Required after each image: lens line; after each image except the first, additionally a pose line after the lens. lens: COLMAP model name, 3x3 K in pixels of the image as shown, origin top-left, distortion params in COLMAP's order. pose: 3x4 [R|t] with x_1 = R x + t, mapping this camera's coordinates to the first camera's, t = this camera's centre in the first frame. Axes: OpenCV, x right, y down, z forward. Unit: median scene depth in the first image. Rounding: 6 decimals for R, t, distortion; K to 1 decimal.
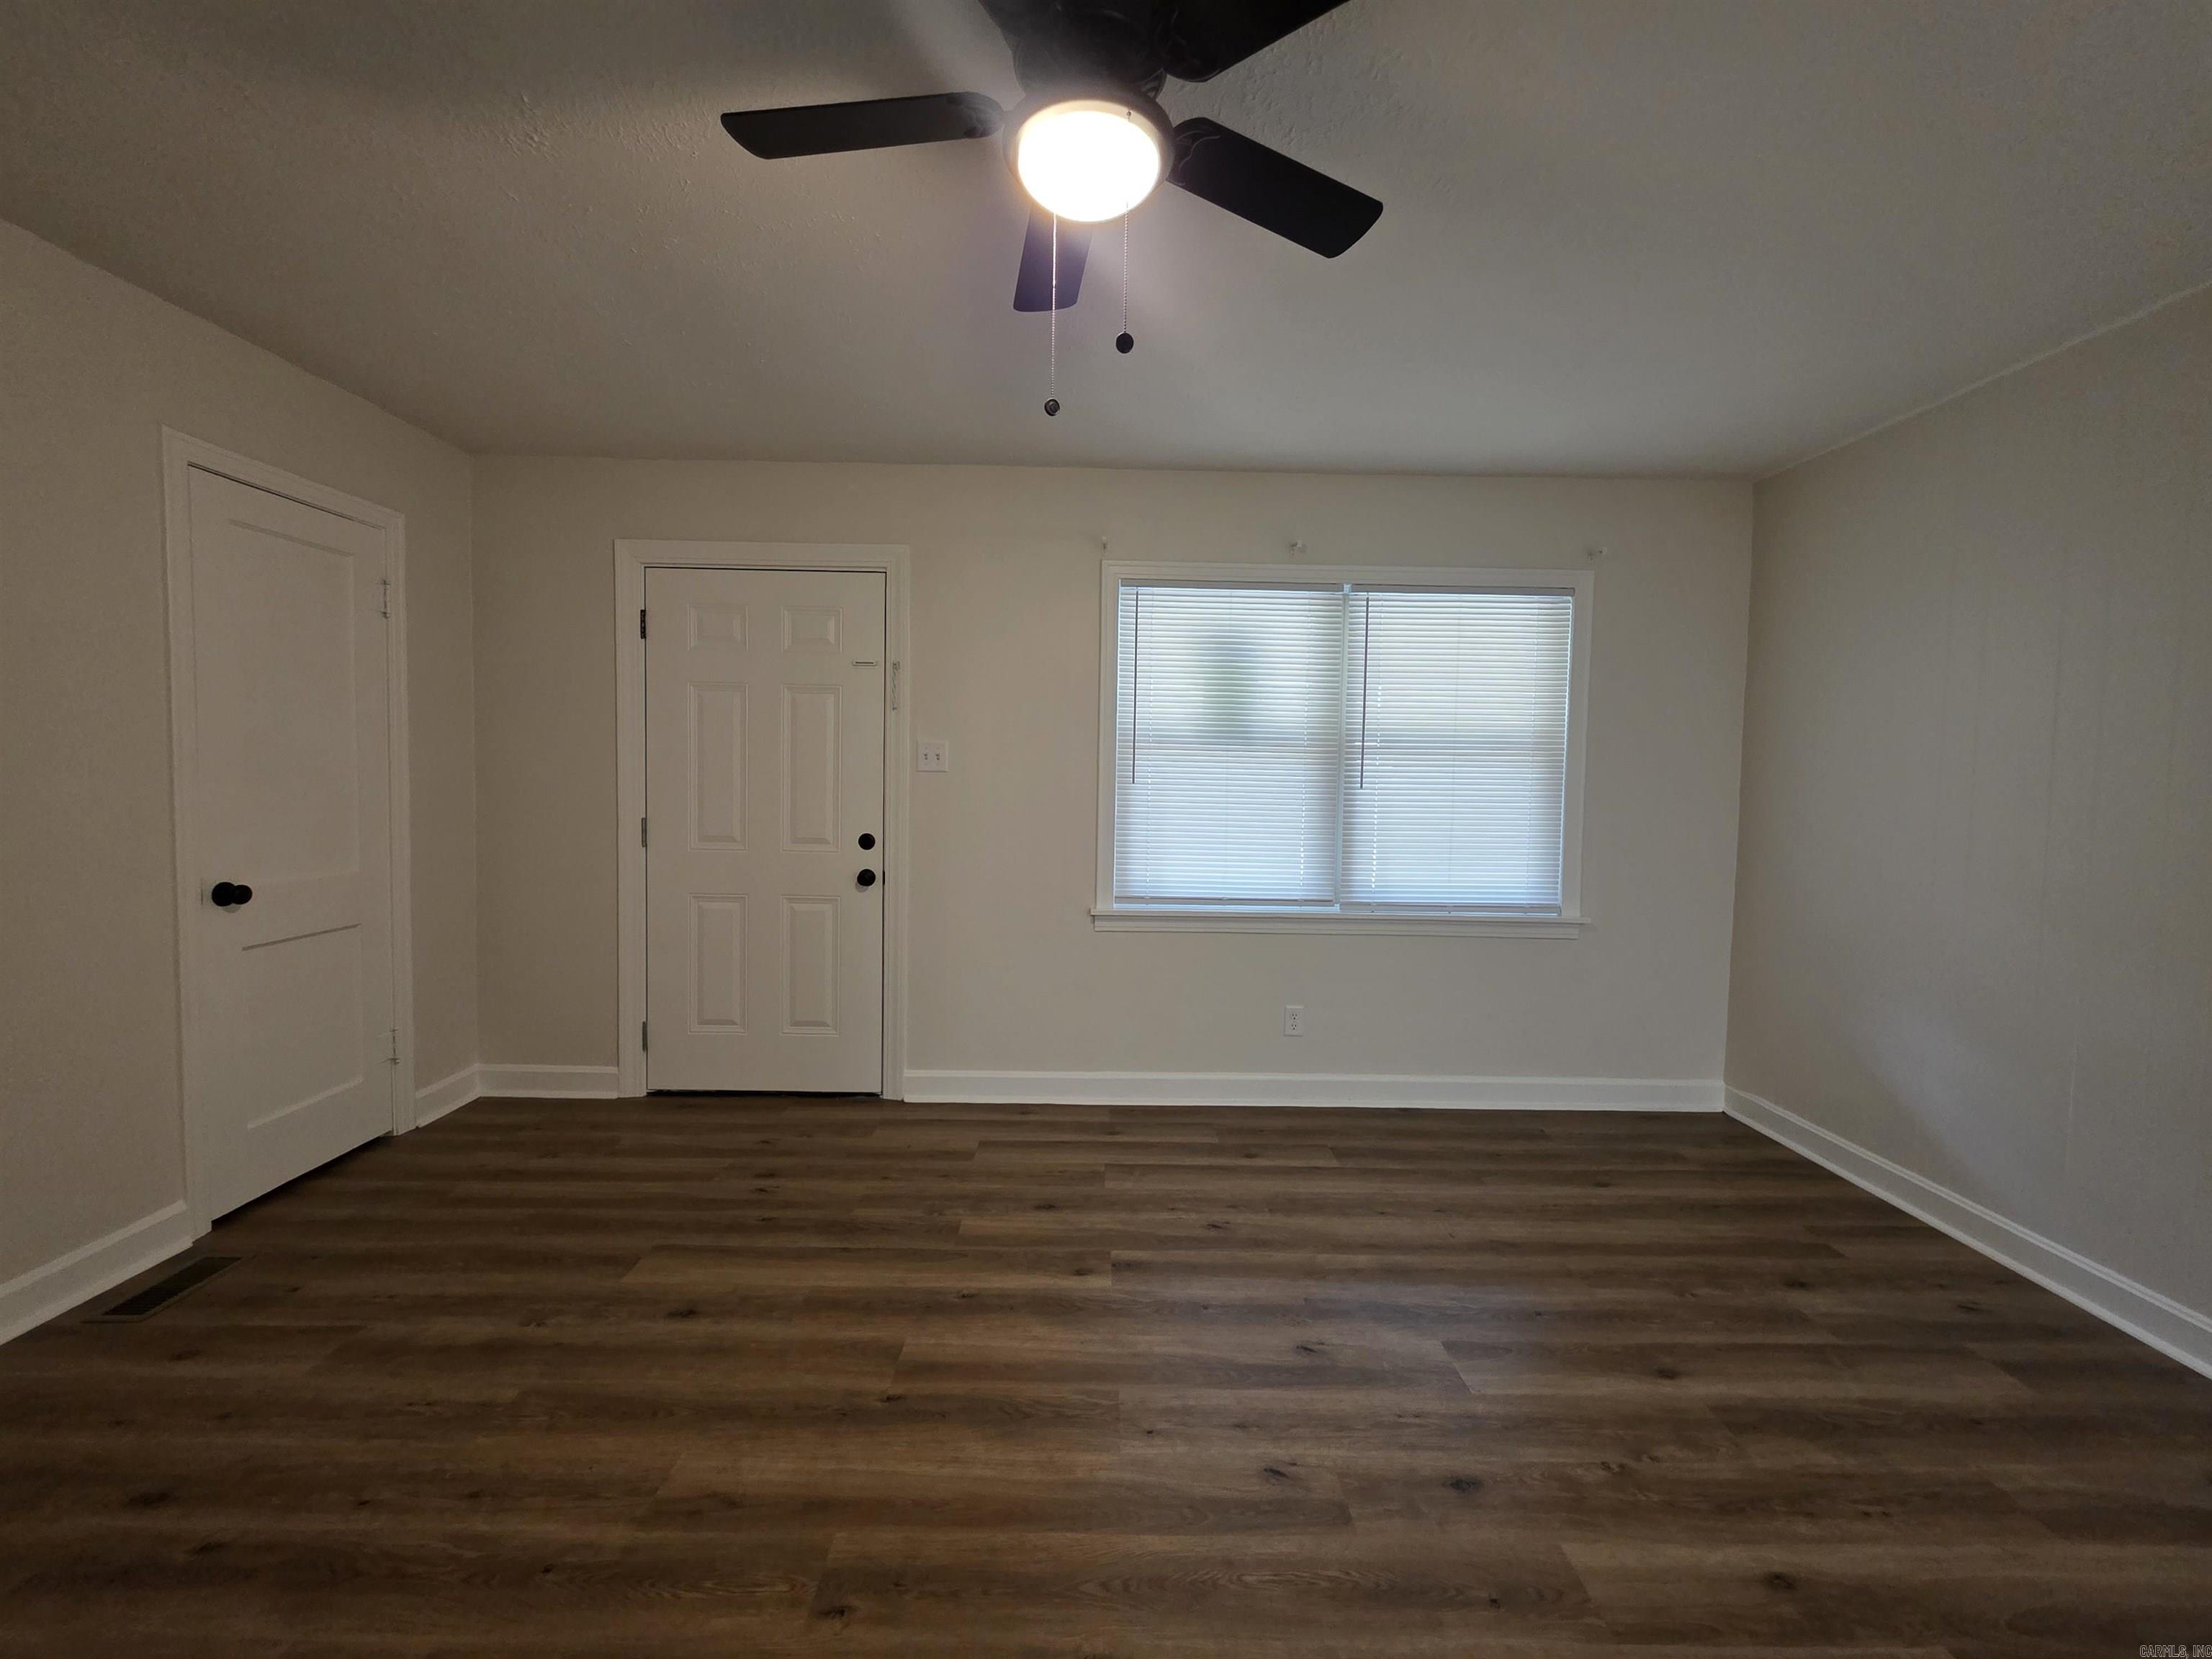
lens RADIAL K [[885.8, 0, 1106.9], [0, 885.8, 809.4], [0, 0, 1]] dist [0.001026, -0.000114]
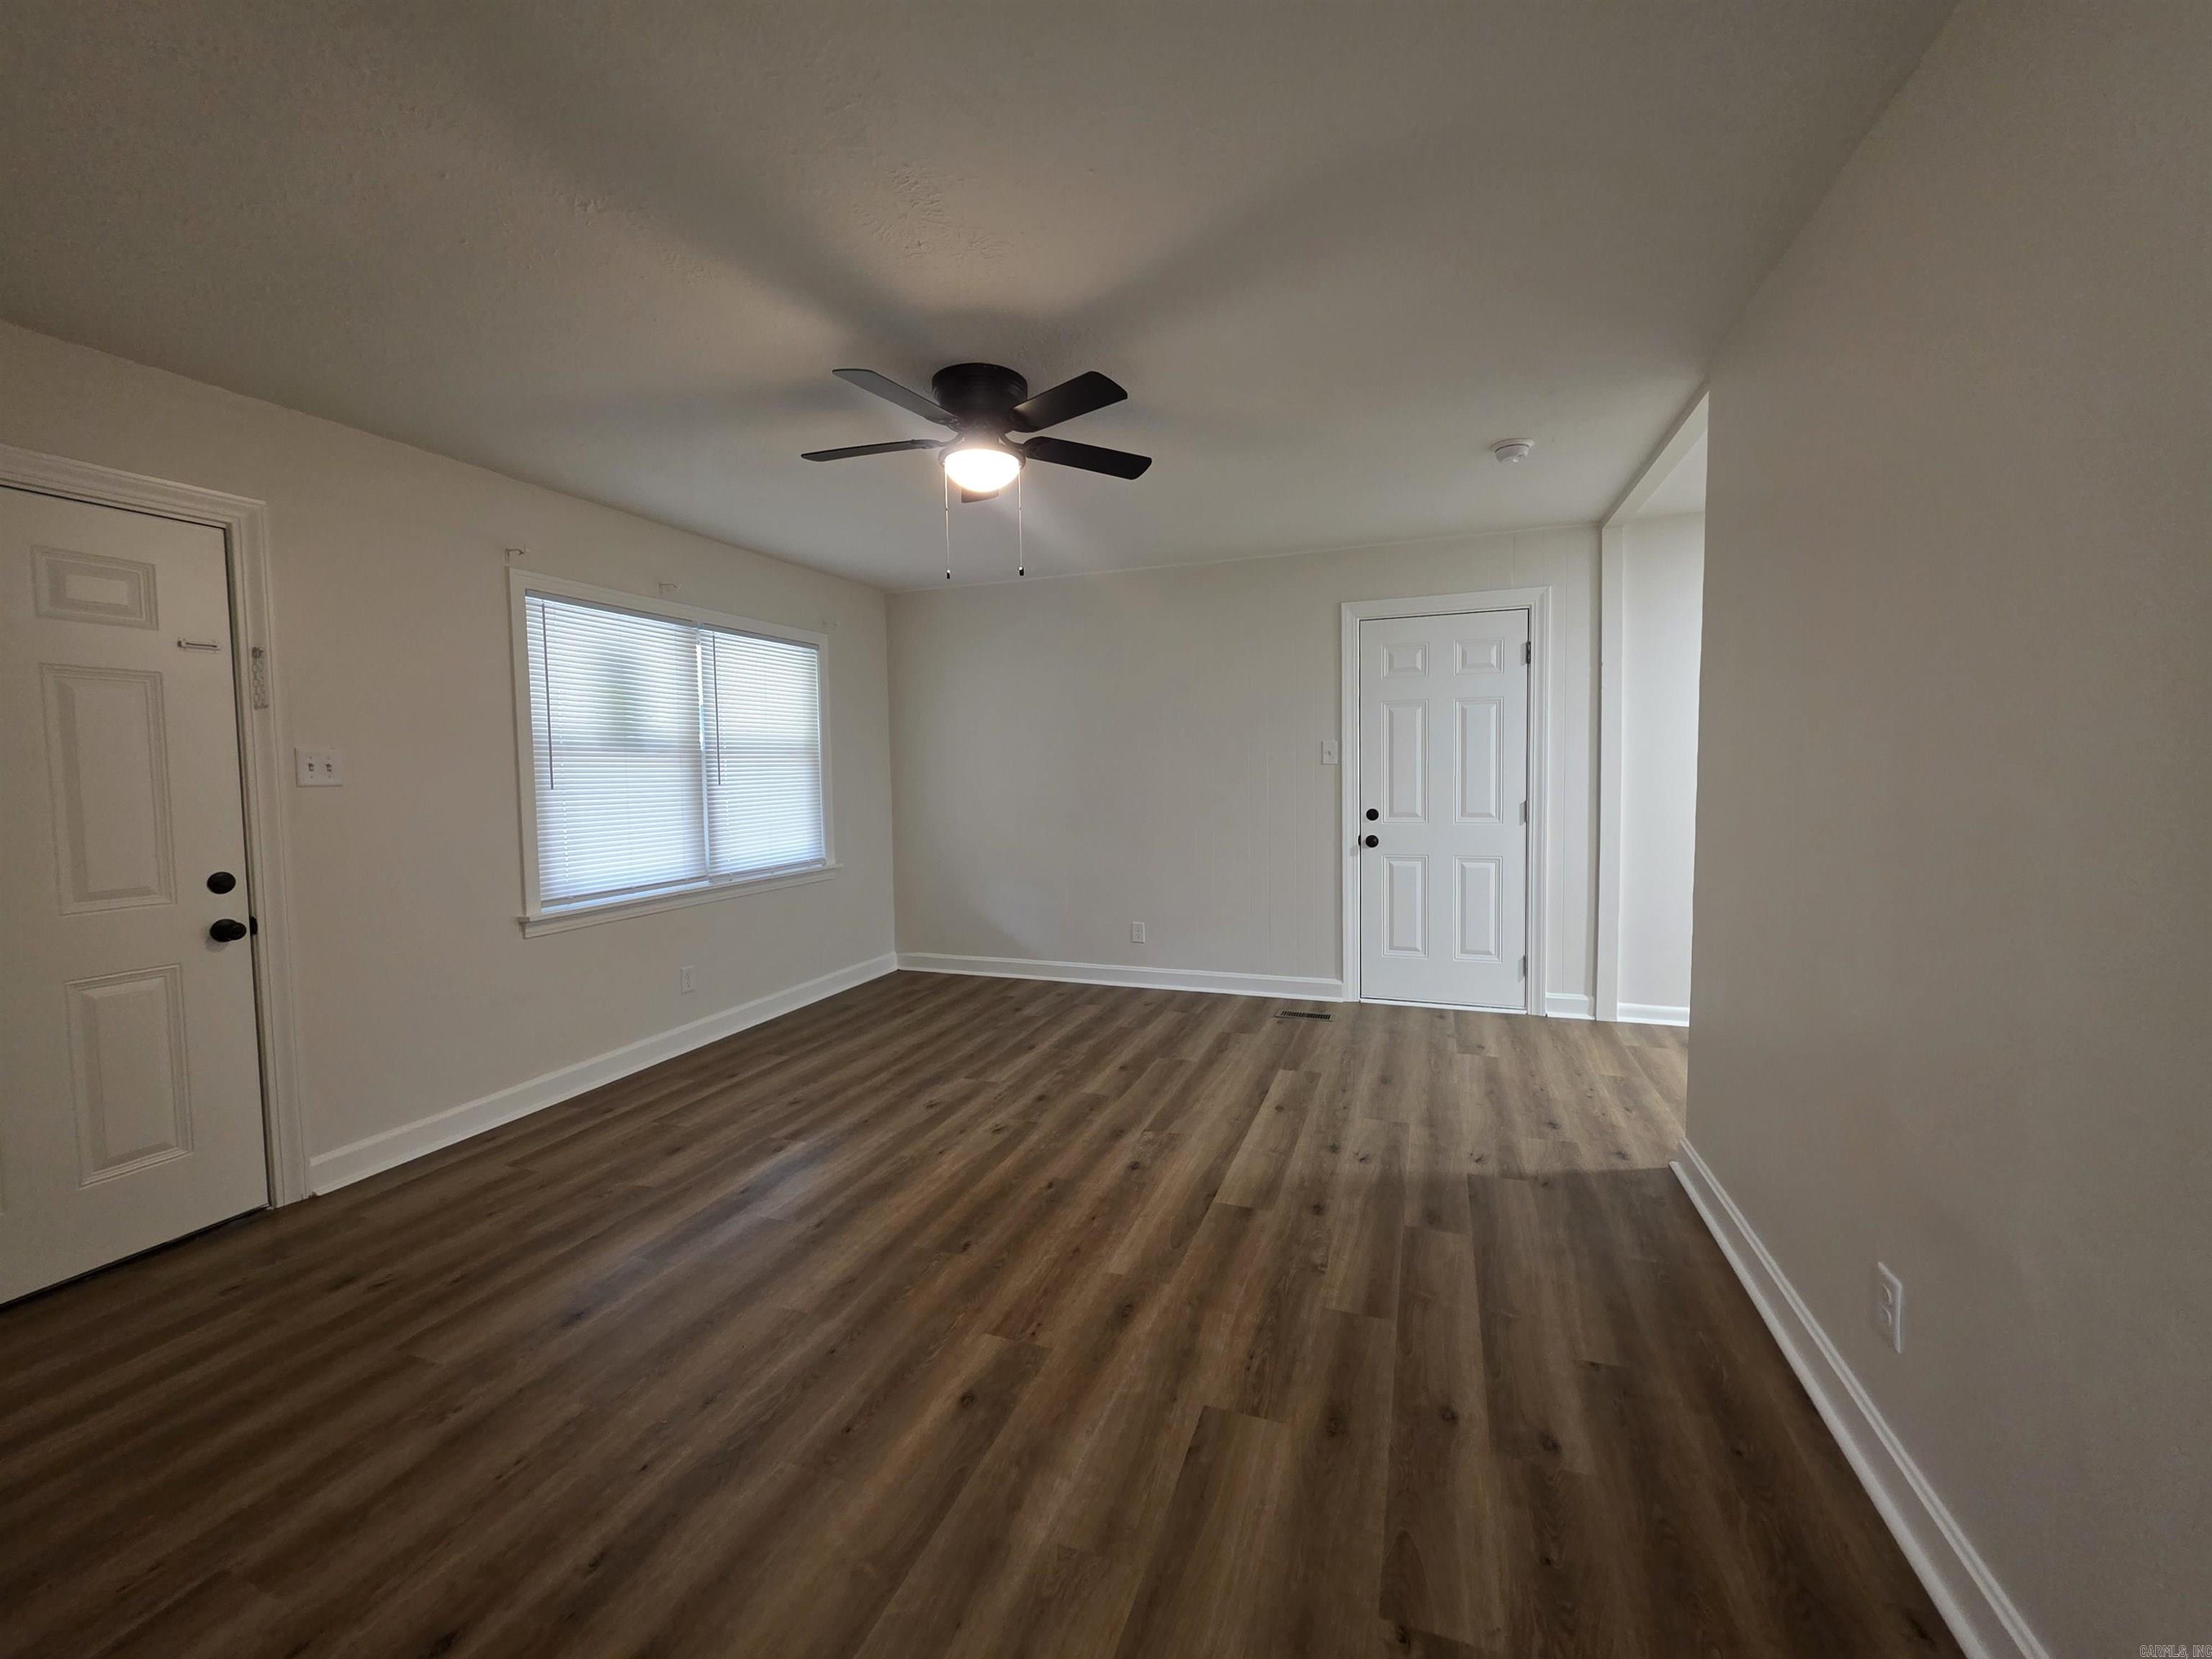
lens RADIAL K [[885.8, 0, 1106.9], [0, 885.8, 809.4], [0, 0, 1]] dist [0.001026, -0.000114]
pose [[0.354420, -0.067130, 0.932674, -0.746228], [0.065952, 0.996730, 0.046679, -0.011859], [-0.932758, 0.044968, 0.357688, 0.027355]]
